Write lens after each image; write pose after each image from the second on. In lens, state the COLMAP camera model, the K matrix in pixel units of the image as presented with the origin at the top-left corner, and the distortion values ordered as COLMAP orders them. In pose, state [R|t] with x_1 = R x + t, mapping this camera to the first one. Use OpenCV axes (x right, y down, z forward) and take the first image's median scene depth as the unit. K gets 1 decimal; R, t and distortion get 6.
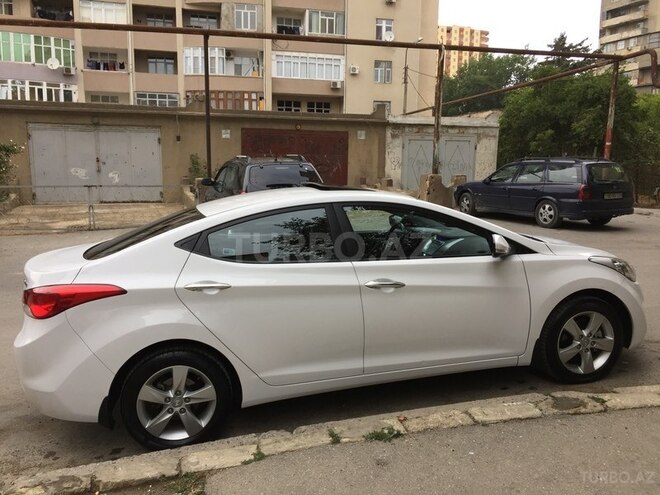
lens RADIAL K [[560.3, 0, 330.0], [0, 560.3, 247.5], [0, 0, 1]] dist [0.084724, -0.110087]
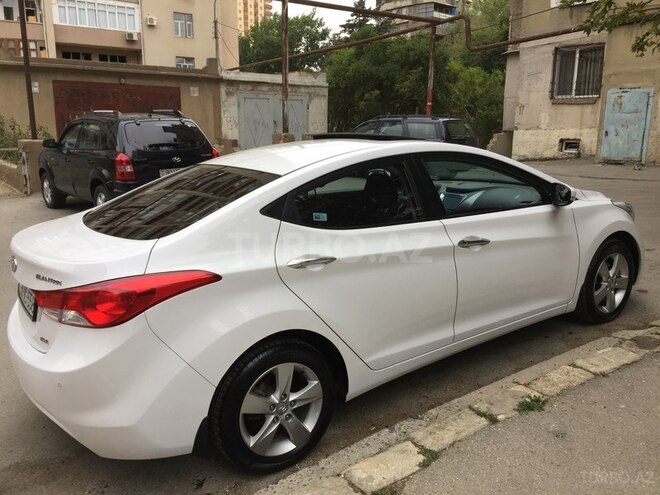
lens RADIAL K [[560.3, 0, 330.0], [0, 560.3, 247.5], [0, 0, 1]] dist [0.084724, -0.110087]
pose [[0.935812, -0.082218, 0.342776, -0.081871], [0.059904, 0.995367, 0.075205, -0.001632], [-0.347371, -0.049844, 0.936402, 0.042710]]
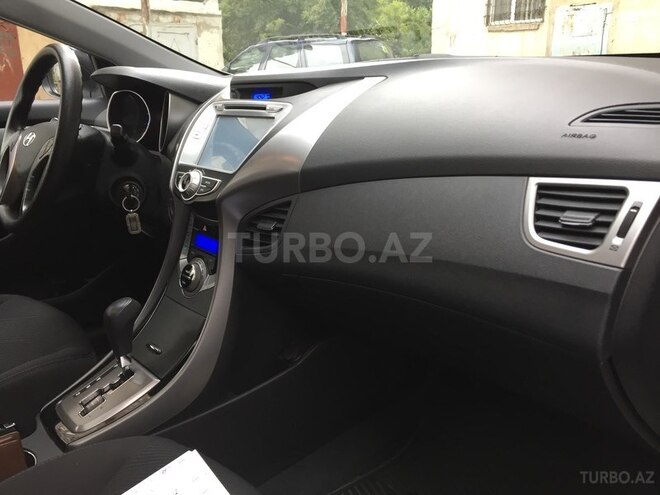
lens RADIAL K [[563.0, 0, 330.0], [0, 563.0, 247.5], [0, 0, 1]] dist [0.072327, -0.091748]
pose [[0.885647, -0.156846, 0.437068, 0.028947], [0.095451, 0.982620, 0.159206, 0.002065], [-0.454442, -0.099282, 0.885226, 0.192525]]
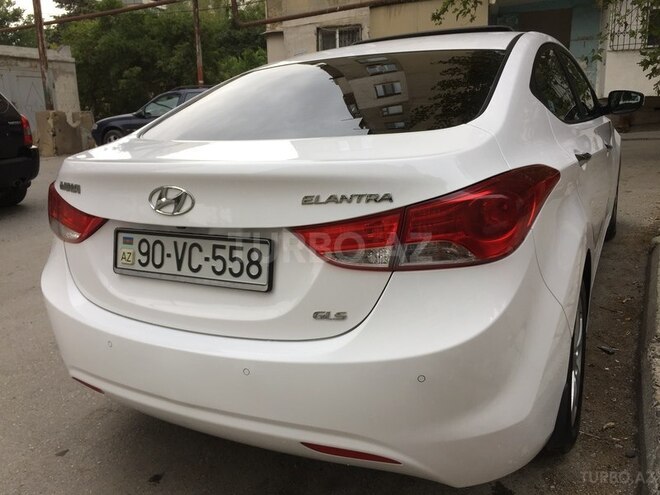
lens RADIAL K [[563.0, 0, 330.0], [0, 563.0, 247.5], [0, 0, 1]] dist [0.072327, -0.091748]
pose [[0.668109, -0.195232, 0.717994, -0.149607], [0.143754, 0.980651, 0.132886, 0.007719], [-0.730045, 0.014432, 0.683247, 0.138120]]
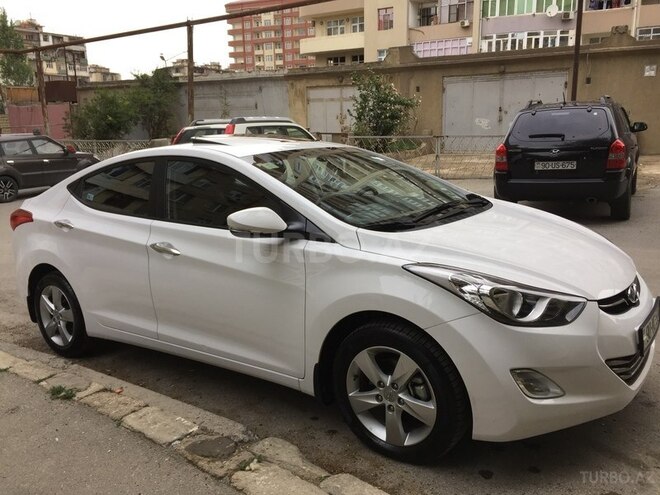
lens RADIAL K [[560.3, 0, 330.0], [0, 560.3, 247.5], [0, 0, 1]] dist [0.084724, -0.110087]
pose [[0.644562, 0.155025, -0.748670, 0.179470], [-0.088655, 0.987777, 0.128209, -0.014621], [0.759394, -0.016265, 0.650427, 0.115283]]
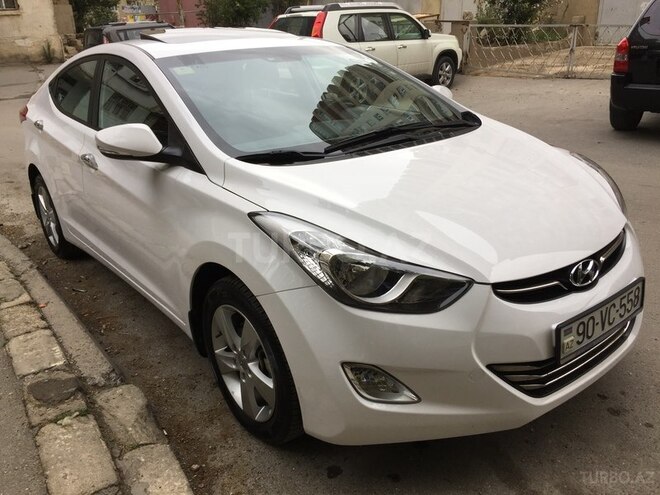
lens RADIAL K [[560.3, 0, 330.0], [0, 560.3, 247.5], [0, 0, 1]] dist [0.084724, -0.110087]
pose [[0.422548, 0.342238, -0.839241, 0.187909], [-0.105810, 0.938262, 0.329344, -0.024453], [0.900143, -0.050363, 0.432673, 0.179675]]
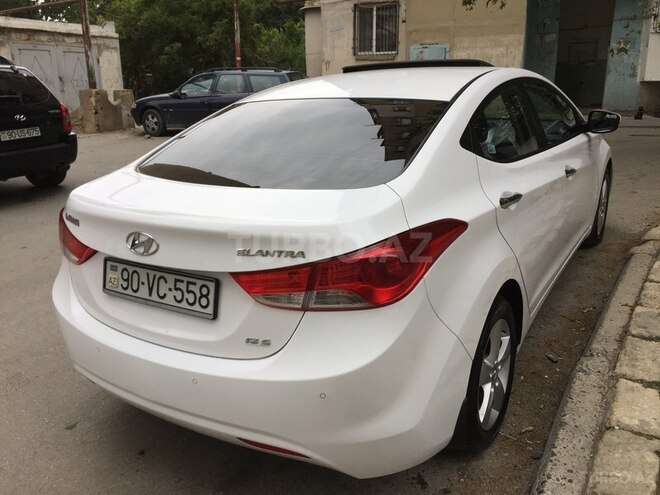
lens RADIAL K [[560.3, 0, 330.0], [0, 560.3, 247.5], [0, 0, 1]] dist [0.084724, -0.110087]
pose [[0.721720, -0.207885, 0.660230, -0.148515], [0.122639, 0.977148, 0.173611, -0.003550], [-0.681234, -0.044329, 0.730722, 0.113469]]
